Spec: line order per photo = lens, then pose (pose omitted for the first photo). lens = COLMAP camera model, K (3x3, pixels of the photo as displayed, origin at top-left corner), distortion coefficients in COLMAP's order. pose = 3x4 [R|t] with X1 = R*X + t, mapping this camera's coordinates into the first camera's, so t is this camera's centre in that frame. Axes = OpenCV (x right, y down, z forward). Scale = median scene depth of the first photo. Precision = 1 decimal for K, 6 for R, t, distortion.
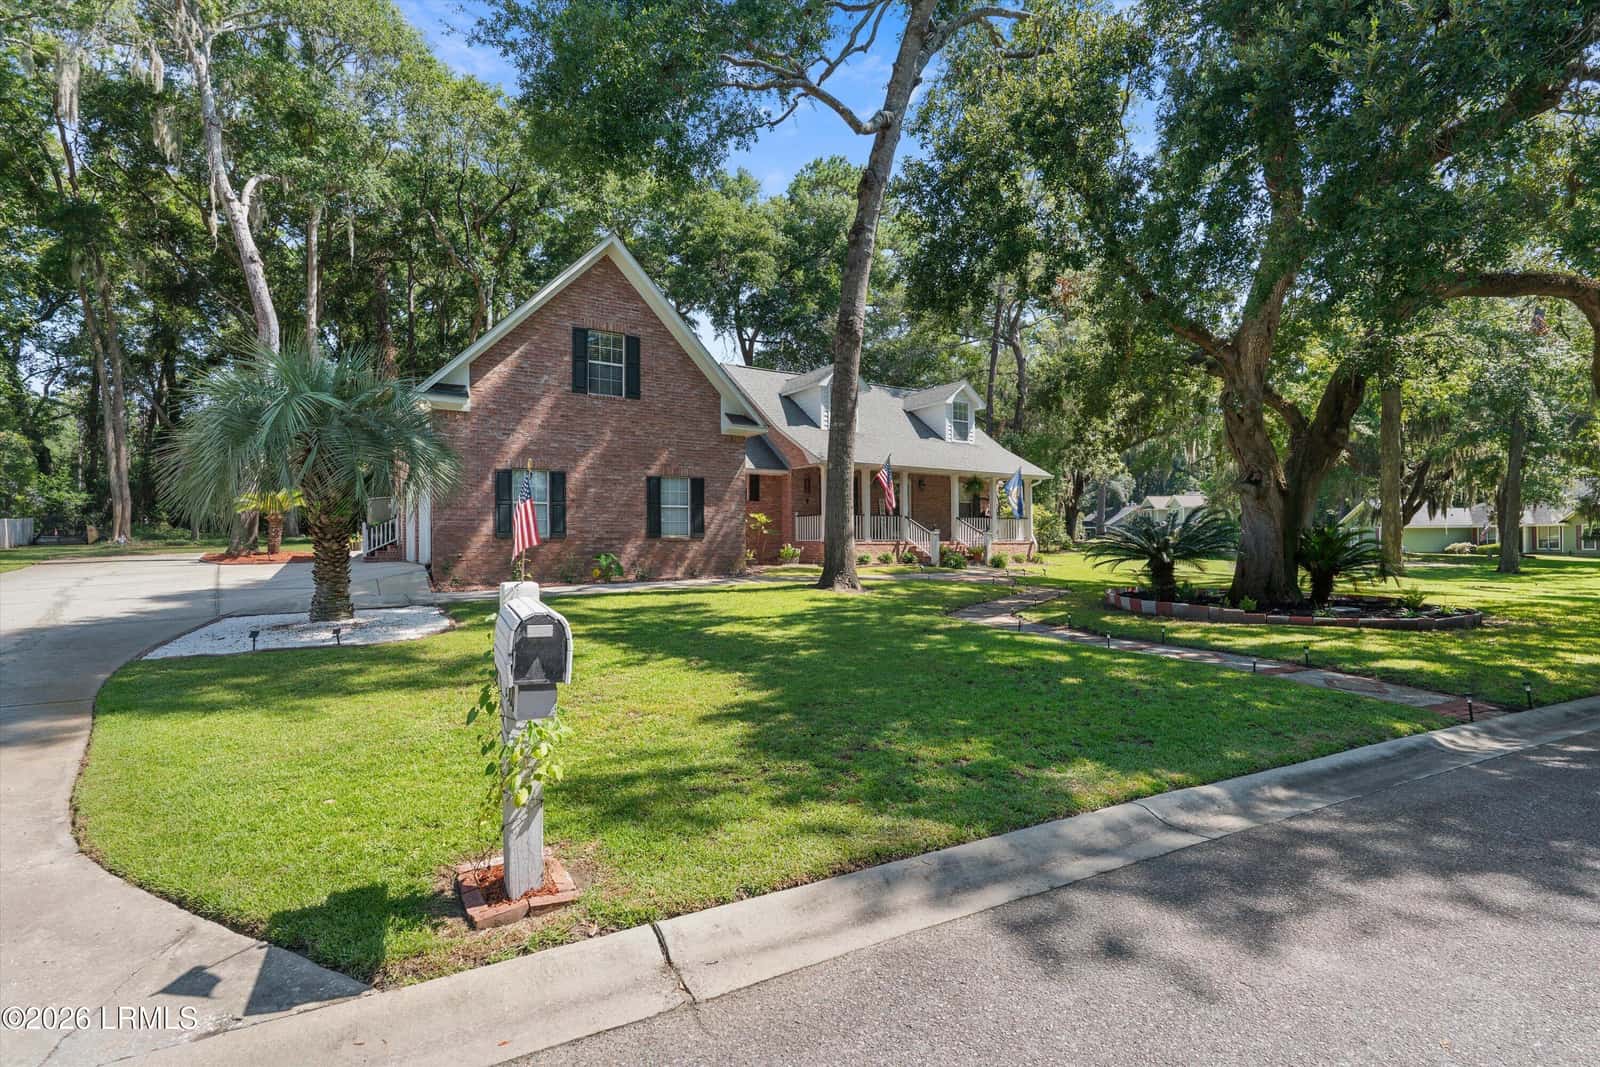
lens RADIAL K [[642.3, 0, 800.0], [0, 642.3, 533.5], [0, 0, 1]] dist [-0.001534, 0.000004]
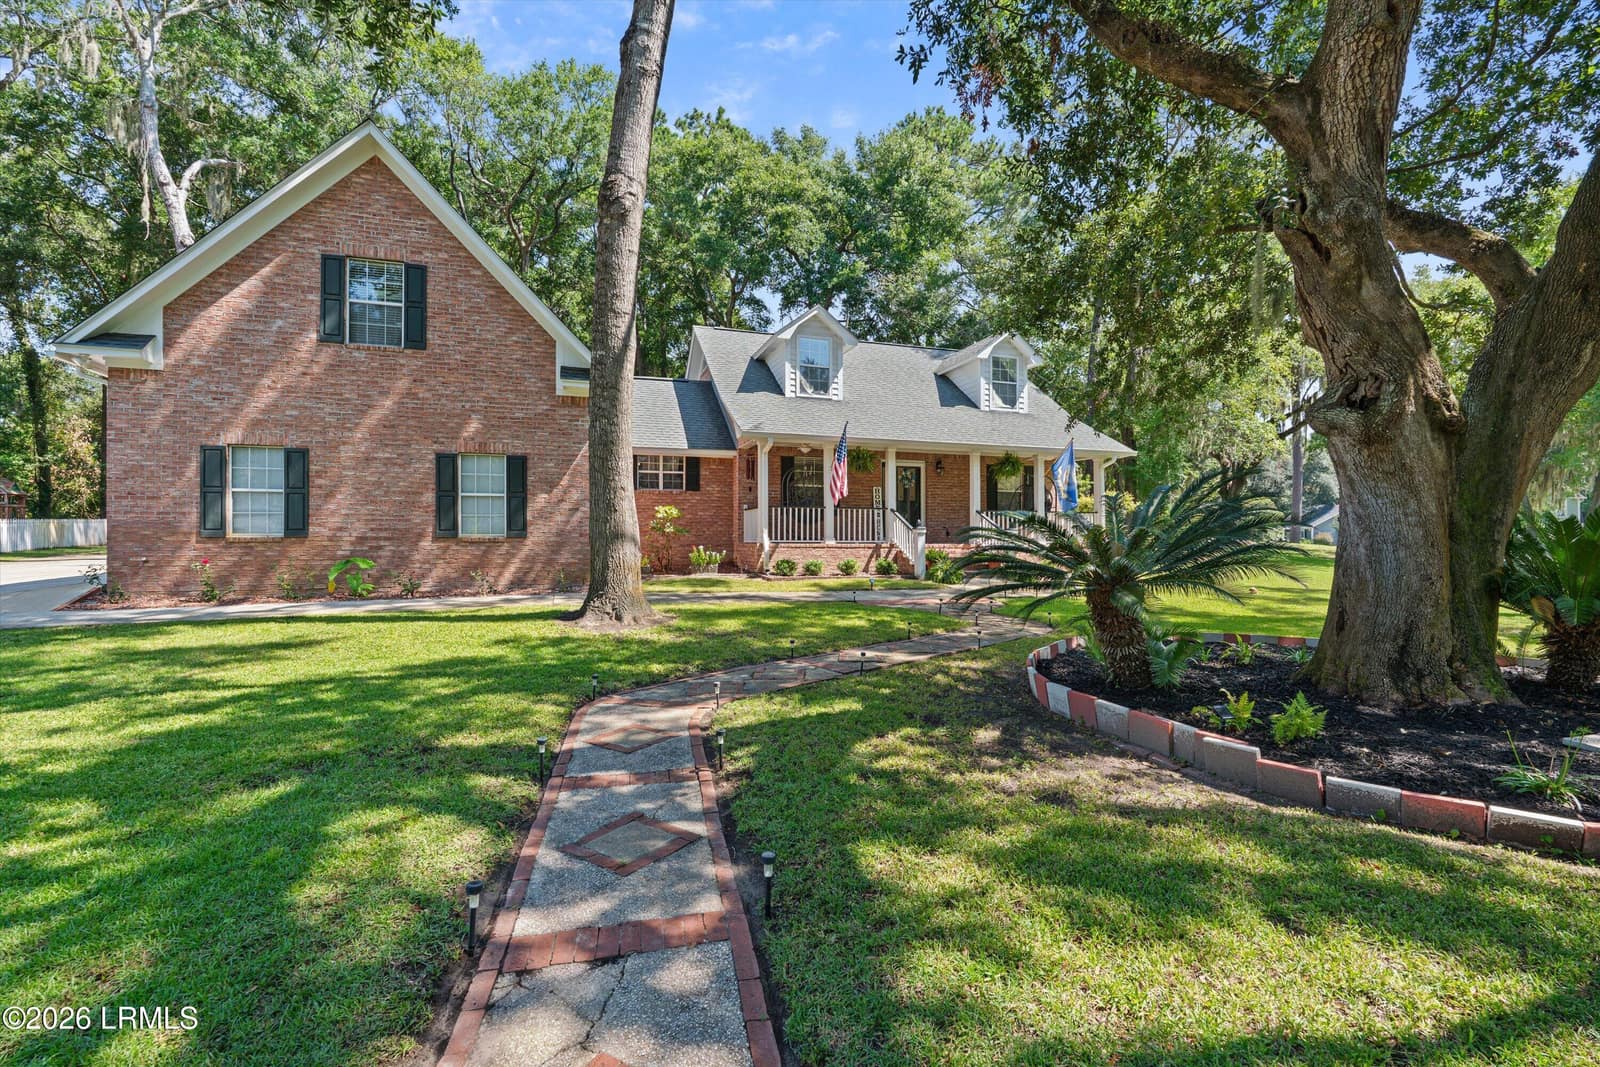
lens RADIAL K [[642.3, 0, 800.0], [0, 642.3, 533.5], [0, 0, 1]] dist [-0.001534, 0.000004]
pose [[0.971546, 0.000515, -0.236852, 0.323126], [-0.000911, 0.999998, -0.001561, 0.002823], [0.236850, 0.001732, 0.971545, 0.365375]]
